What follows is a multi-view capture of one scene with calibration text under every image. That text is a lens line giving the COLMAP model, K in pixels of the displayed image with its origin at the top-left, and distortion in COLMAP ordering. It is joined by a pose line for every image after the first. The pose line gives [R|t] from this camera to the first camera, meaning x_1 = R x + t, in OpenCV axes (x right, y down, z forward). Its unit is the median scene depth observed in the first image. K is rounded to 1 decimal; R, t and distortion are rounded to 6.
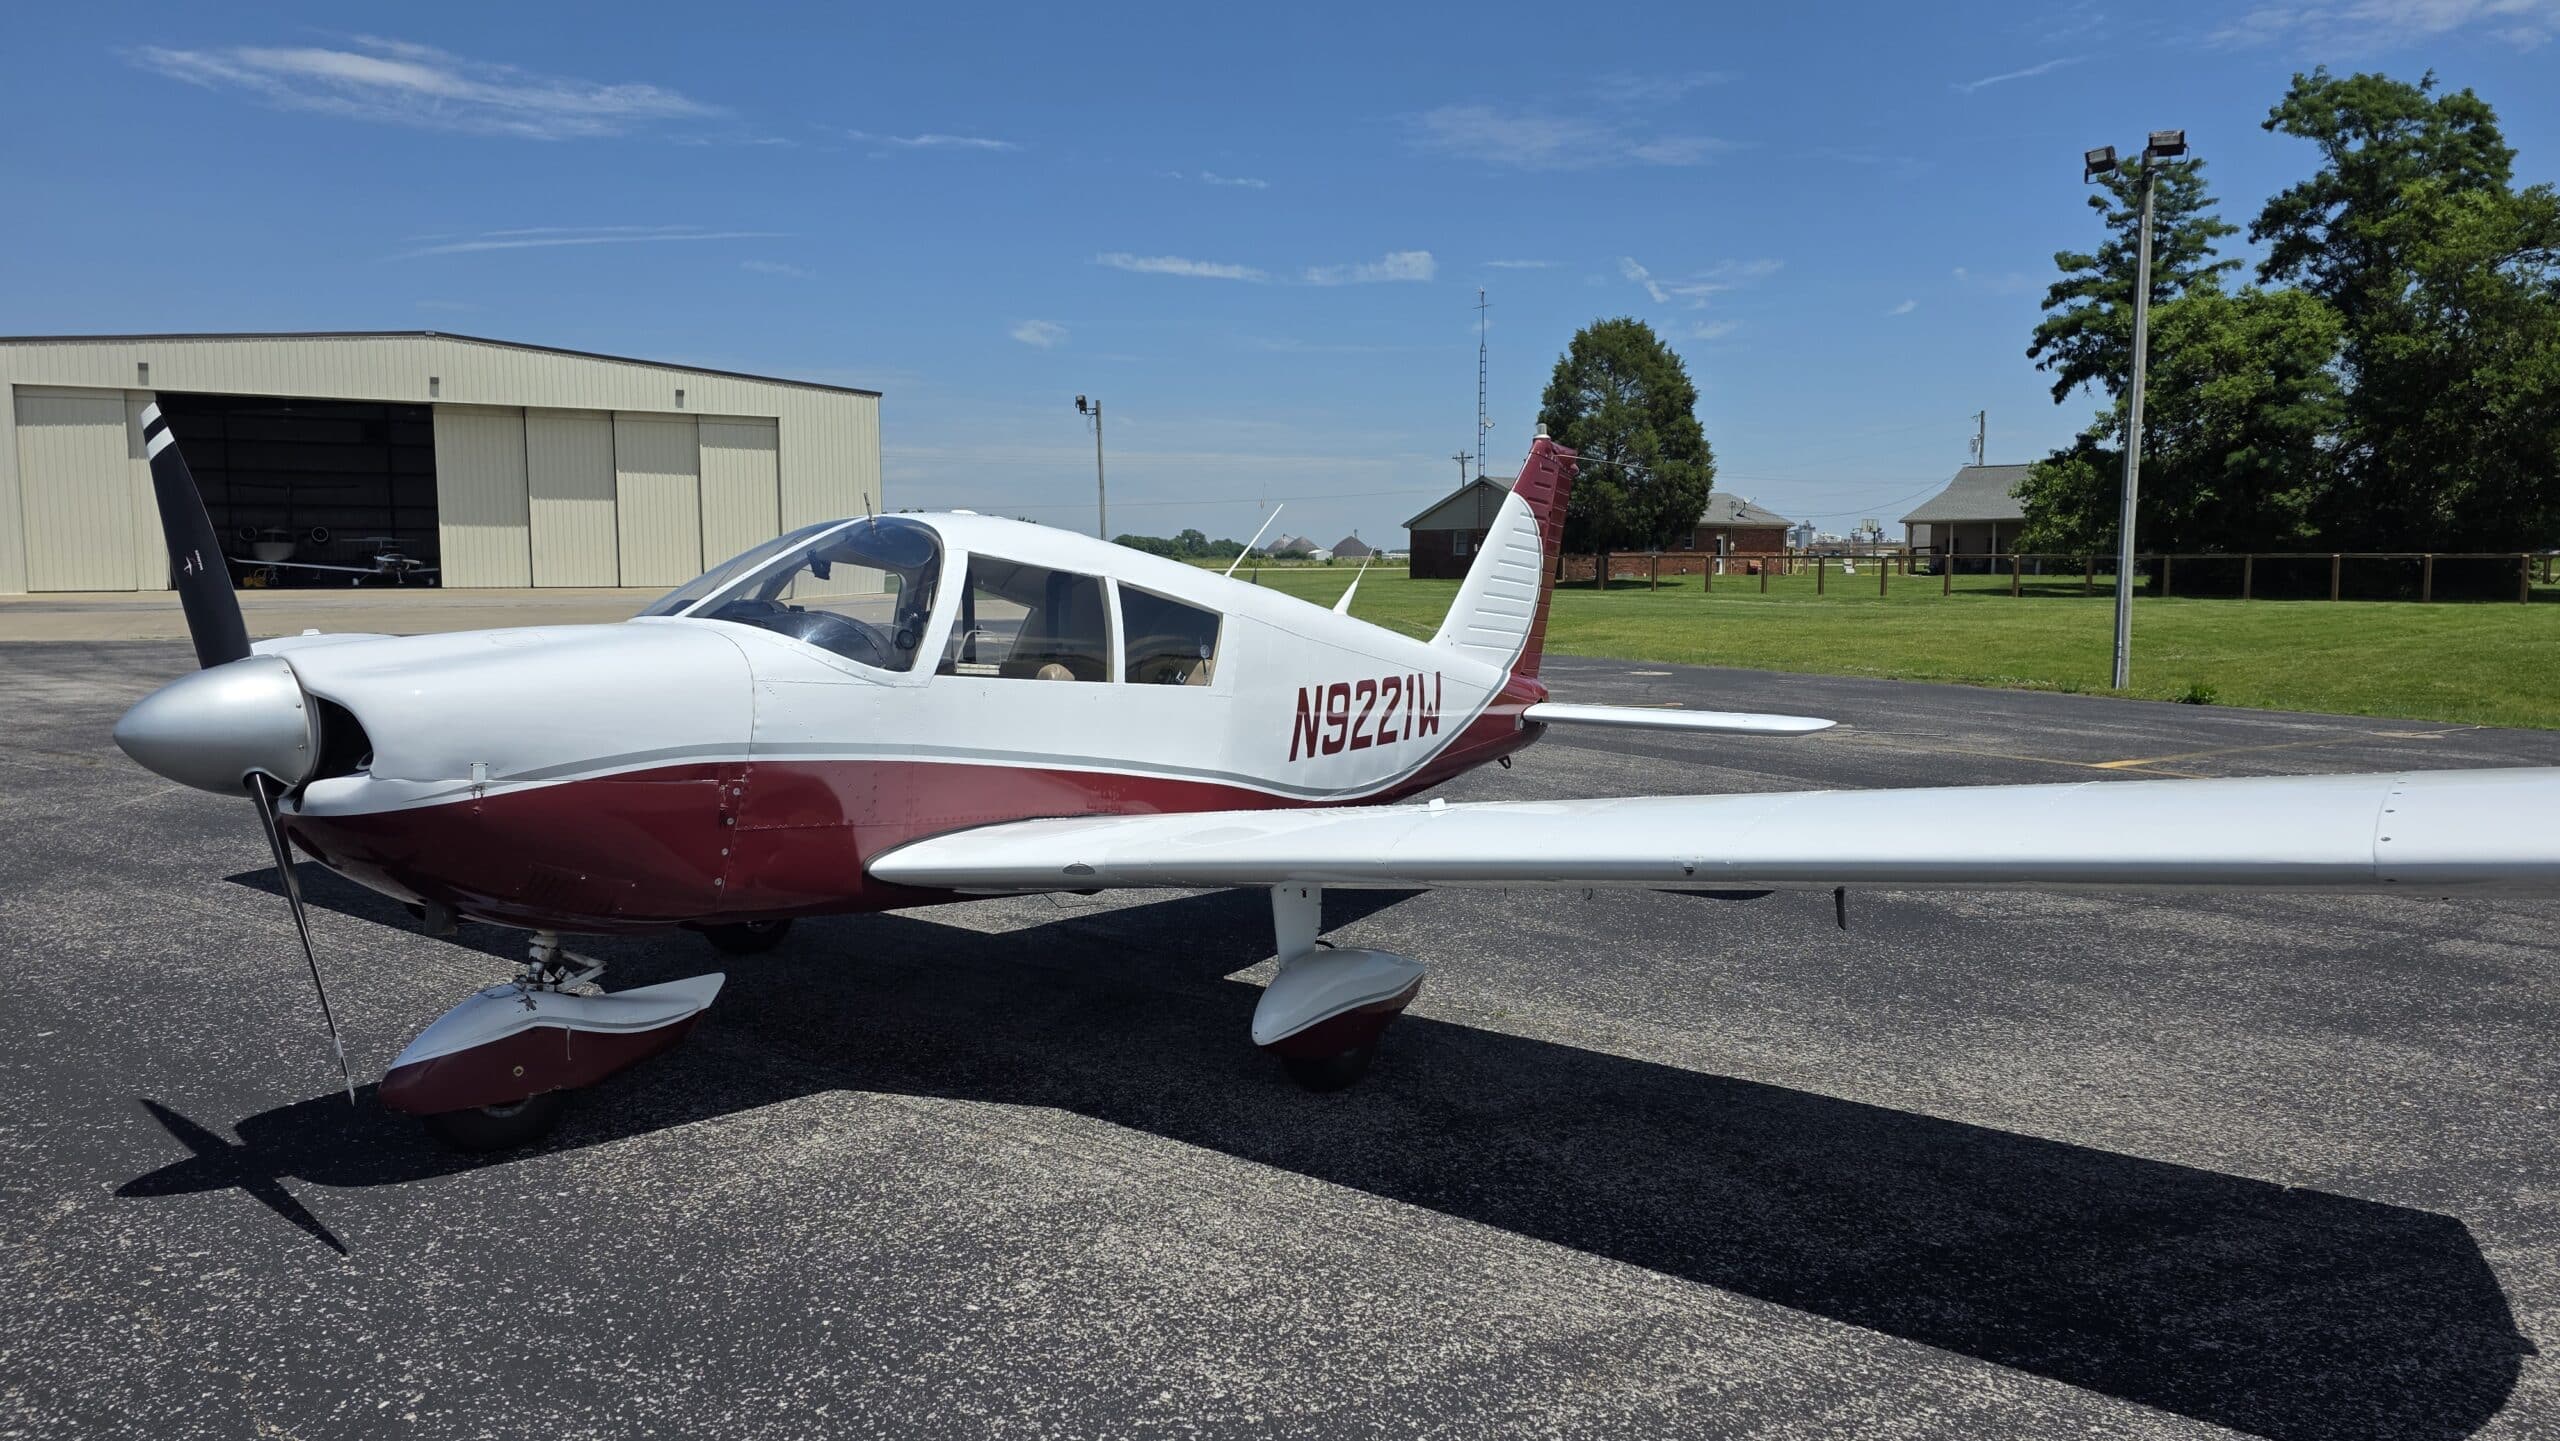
lens RADIAL K [[1710.2, 0, 1264.1], [0, 1710.2, 726.1], [0, 0, 1]] dist [0.055126, -0.043636]
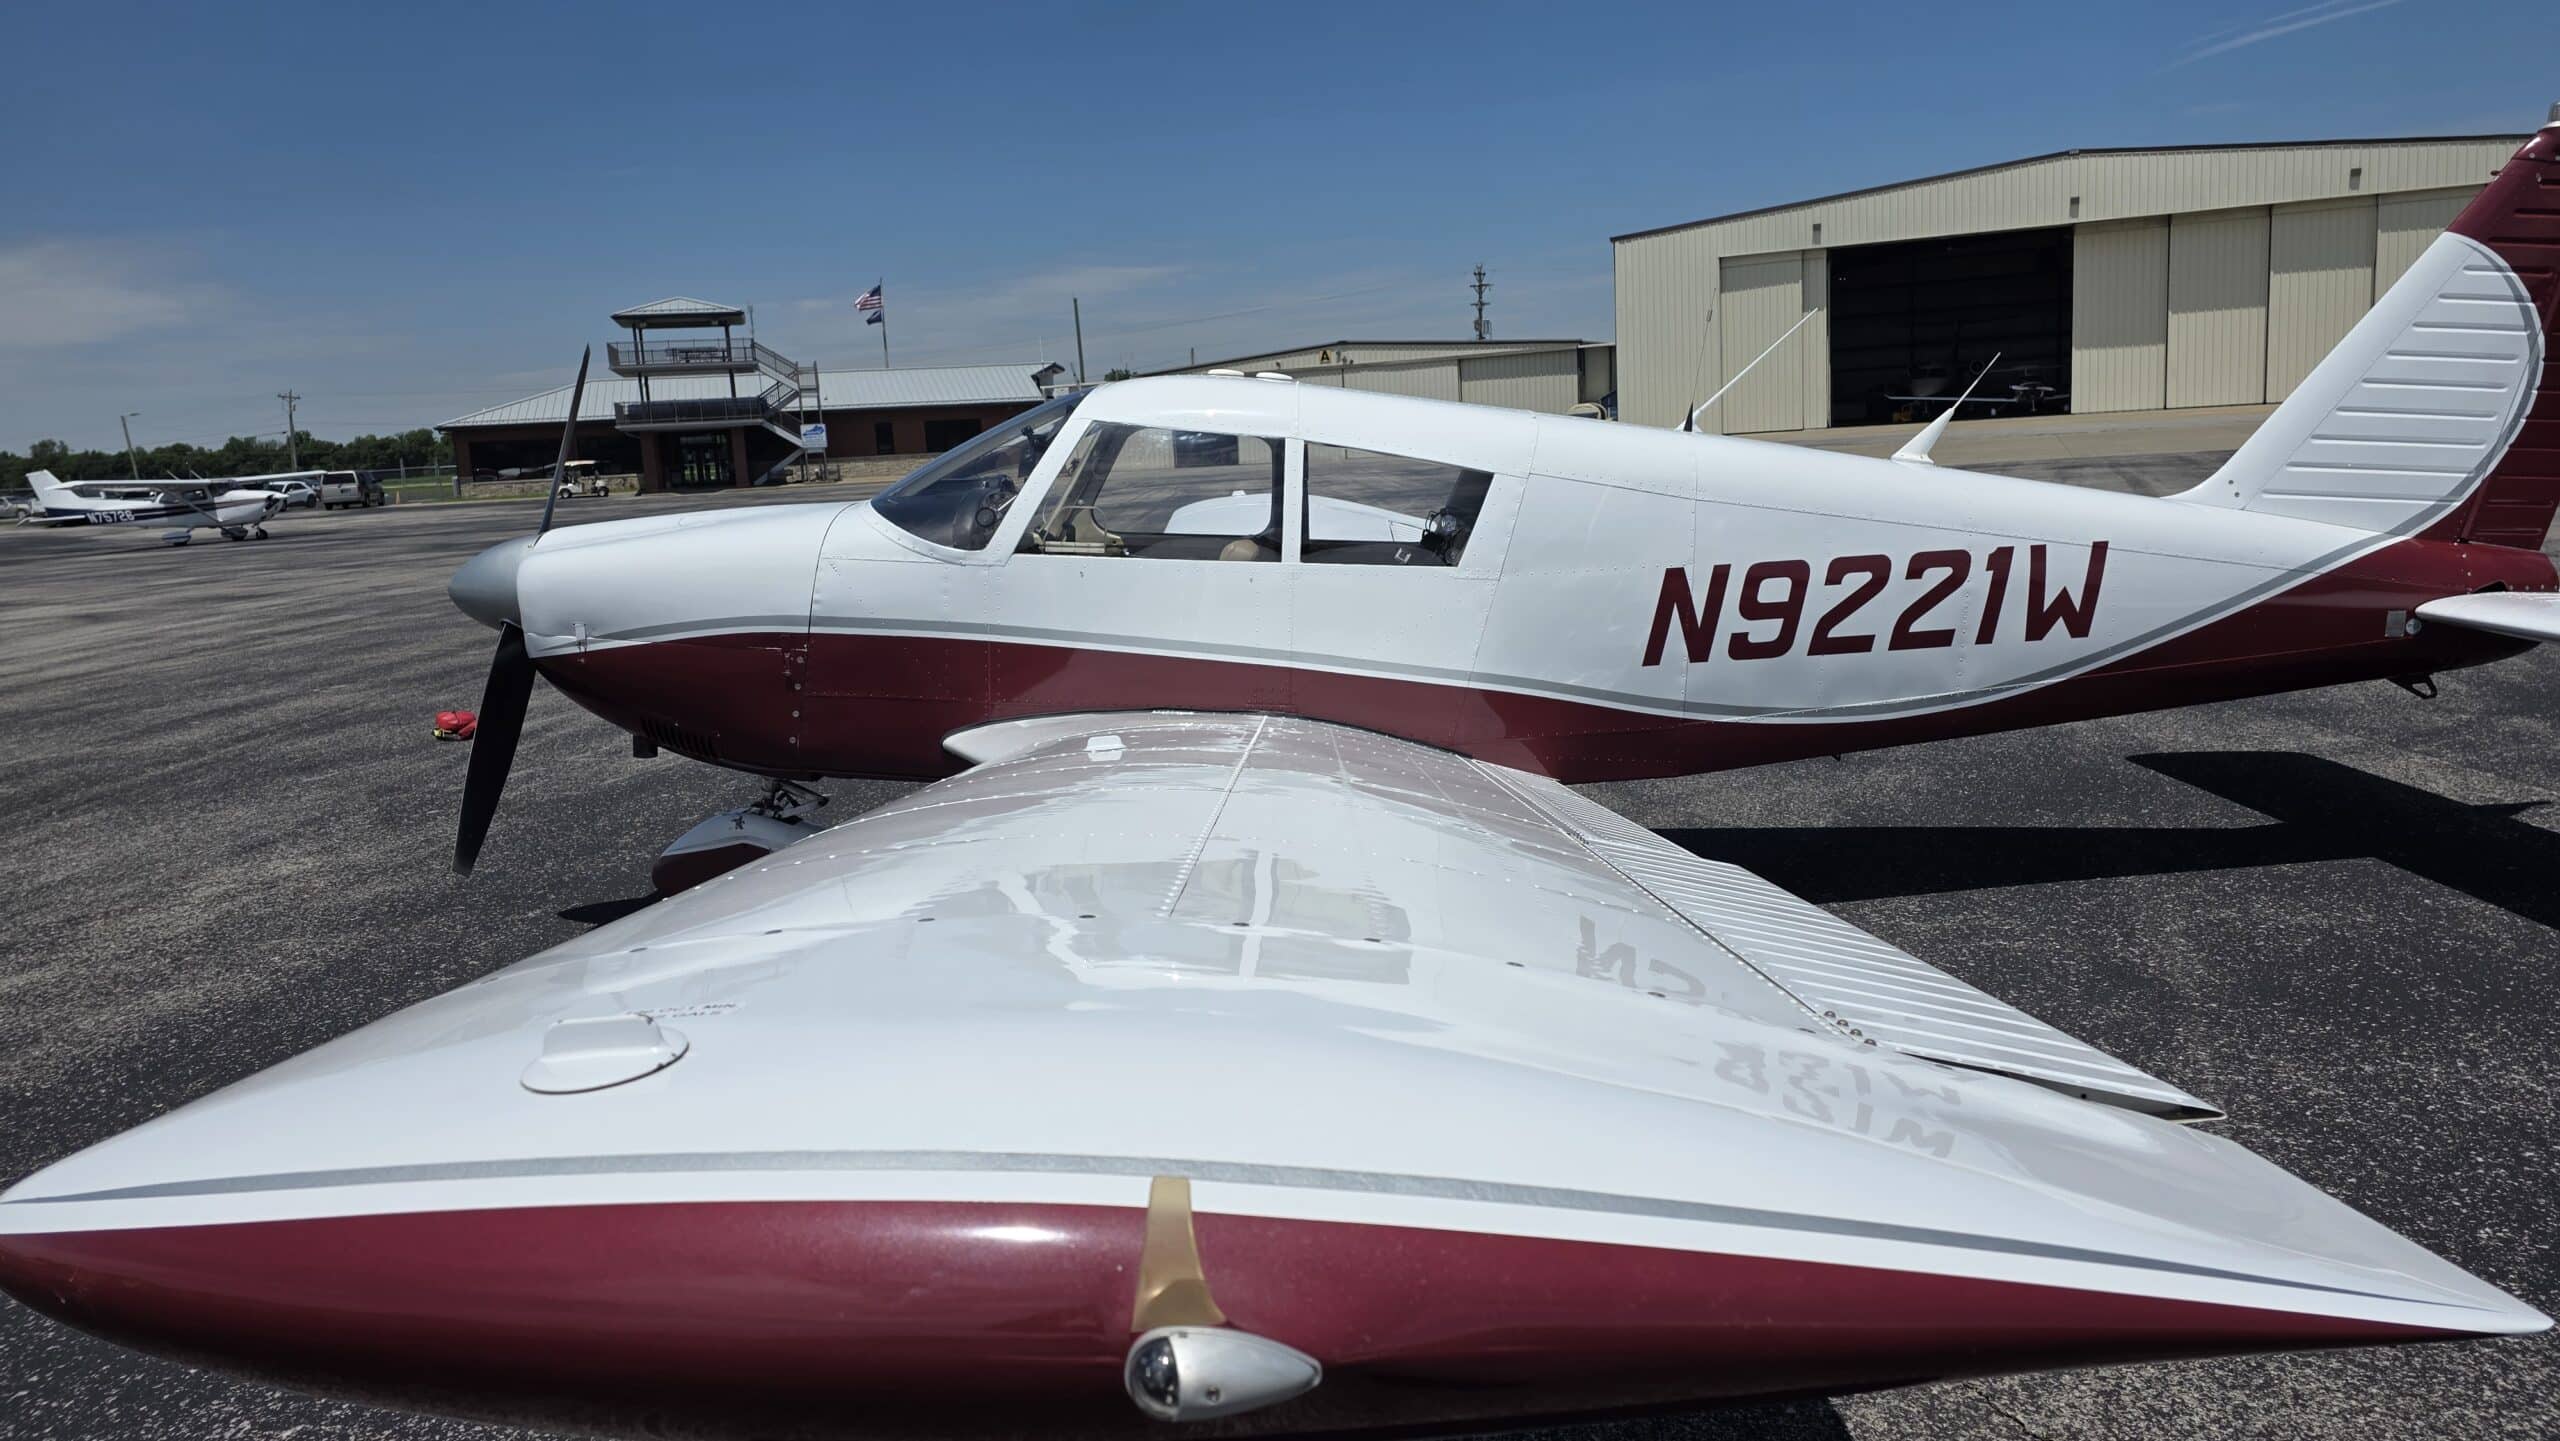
lens RADIAL K [[1710.2, 0, 1288.9], [0, 1710.2, 693.9], [0, 0, 1]] dist [0.055126, -0.043636]
pose [[0.603895, 0.087256, -0.792274, 0.475857], [-0.021324, 0.995403, 0.093373, -0.031185], [0.796779, -0.039493, 0.602979, 0.376474]]
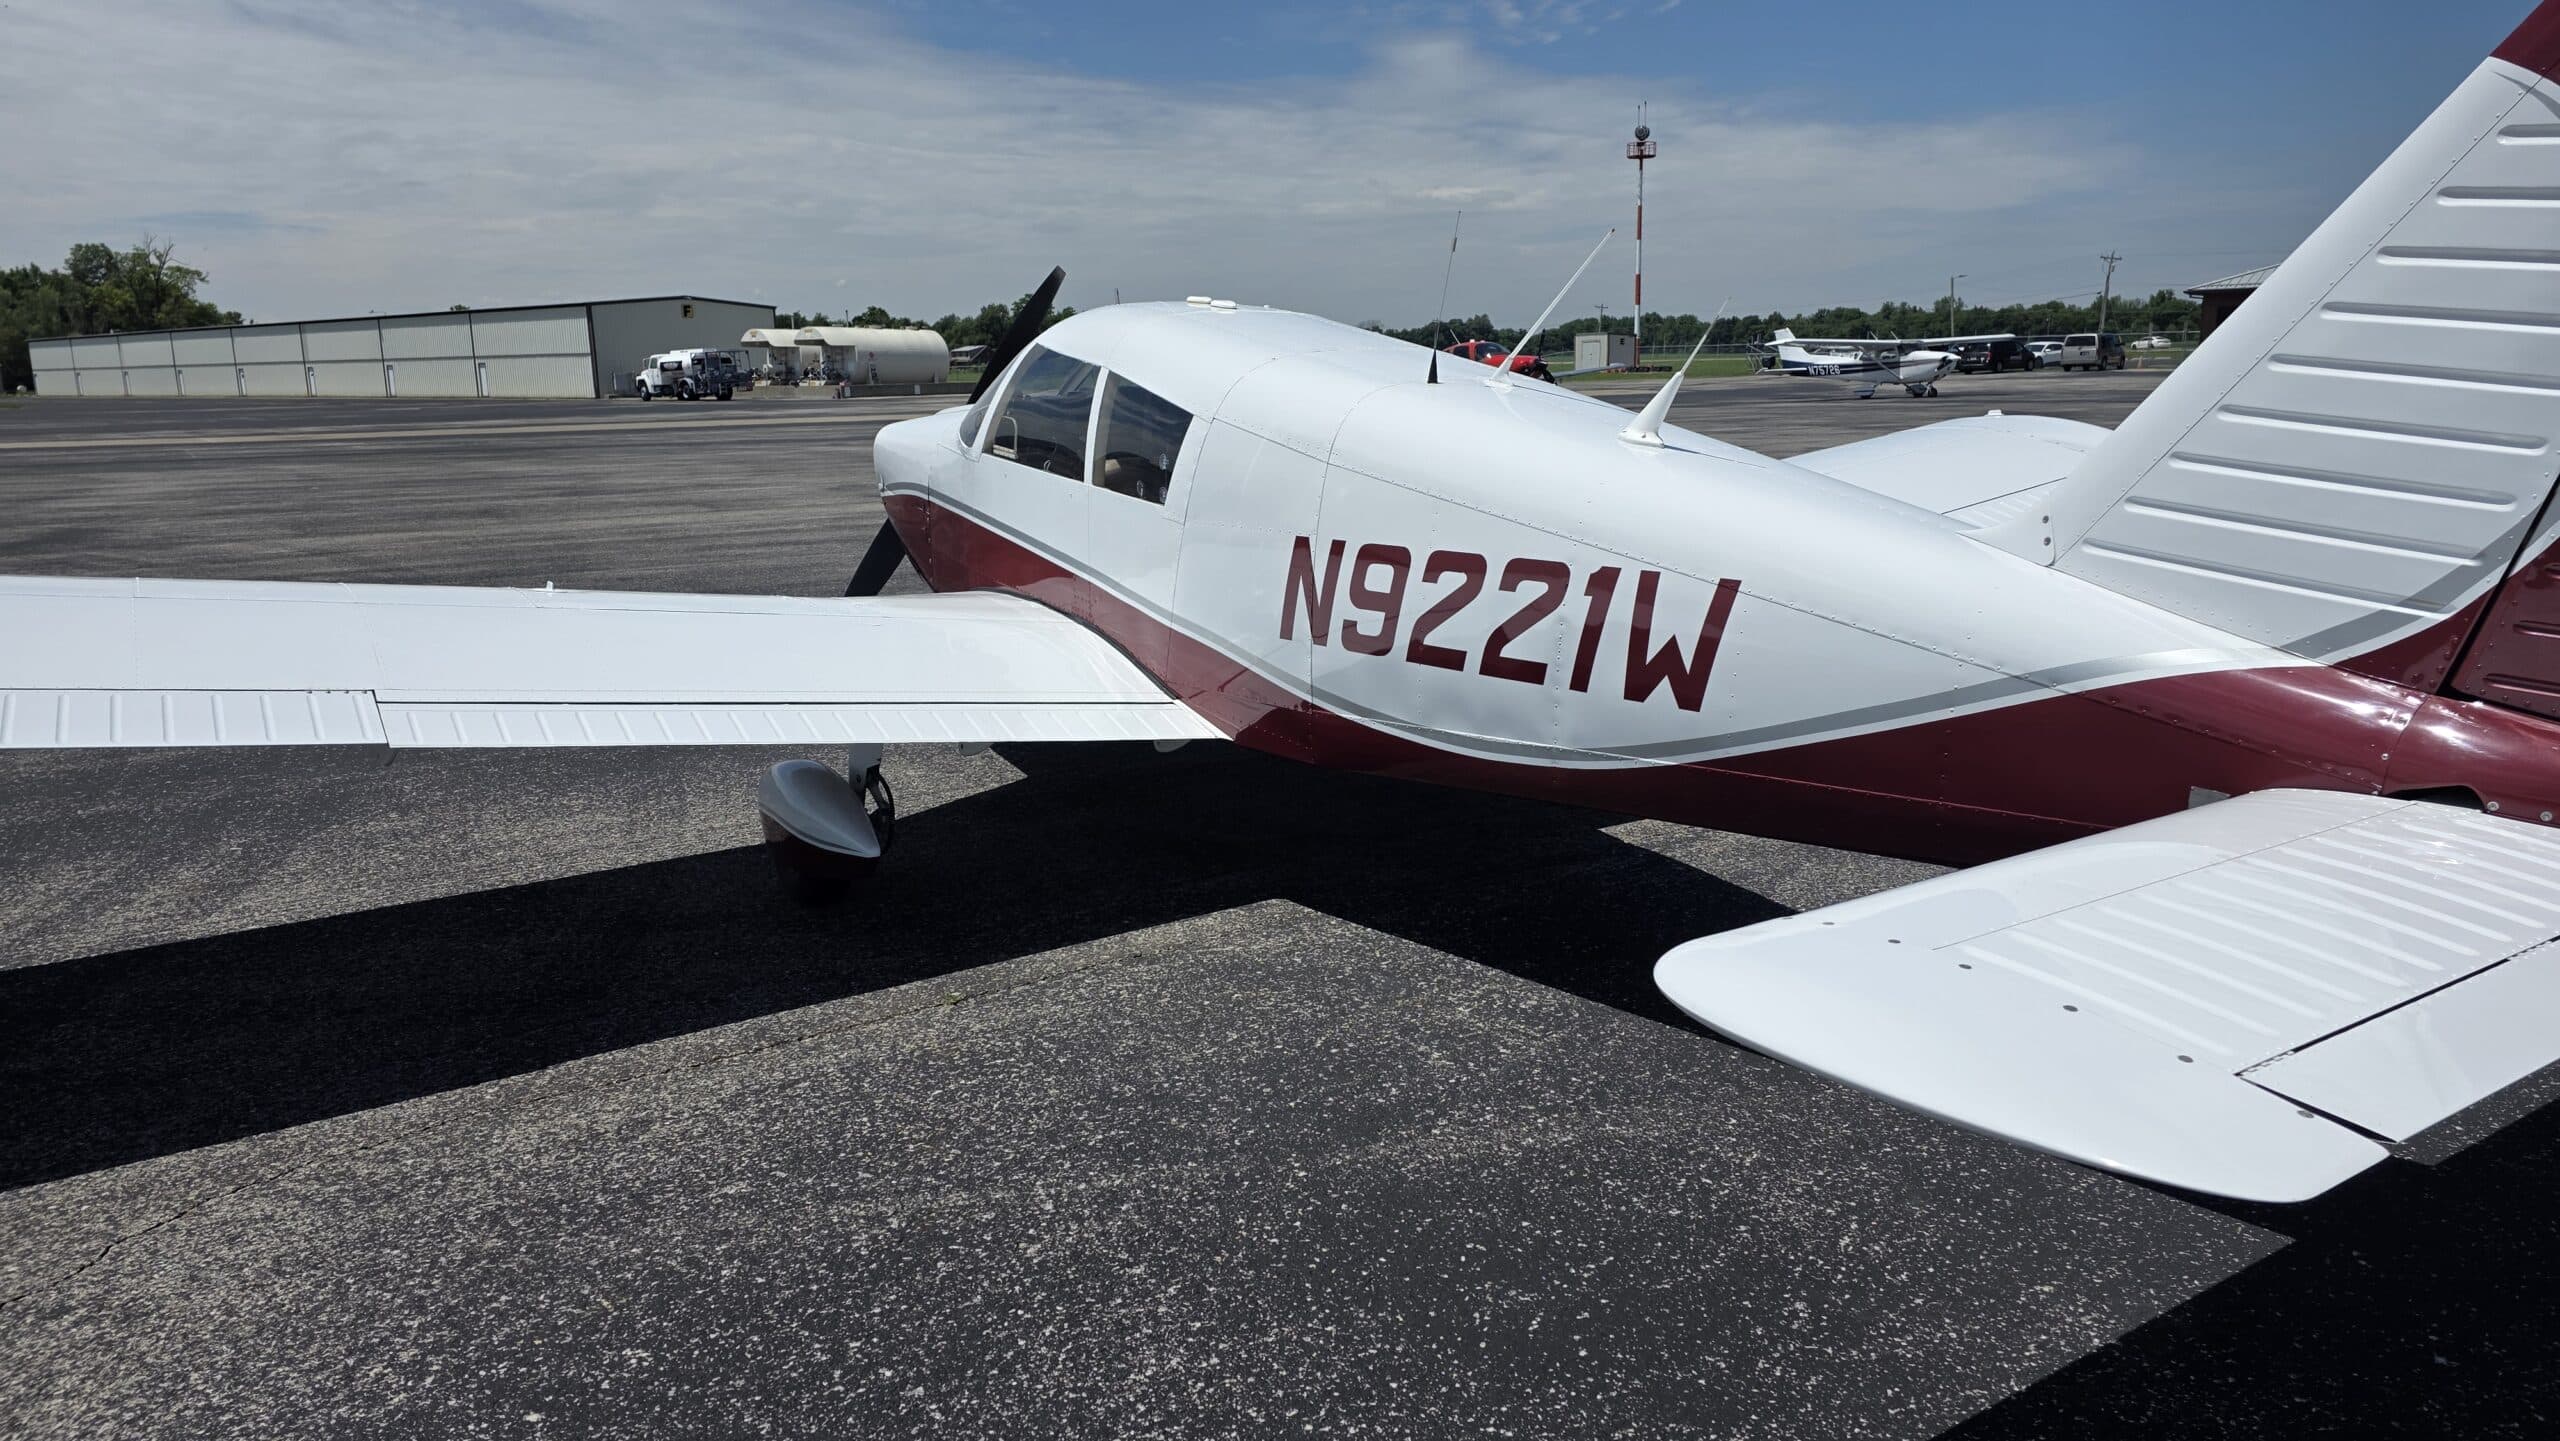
lens RADIAL K [[1710.2, 0, 1304.1], [0, 1710.2, 725.4], [0, 0, 1]] dist [0.055126, -0.043636]
pose [[-0.317758, 0.202038, -0.926397, 0.605367], [-0.072739, 0.968961, 0.236270, -0.100258], [0.945378, 0.142462, -0.293199, 1.107607]]
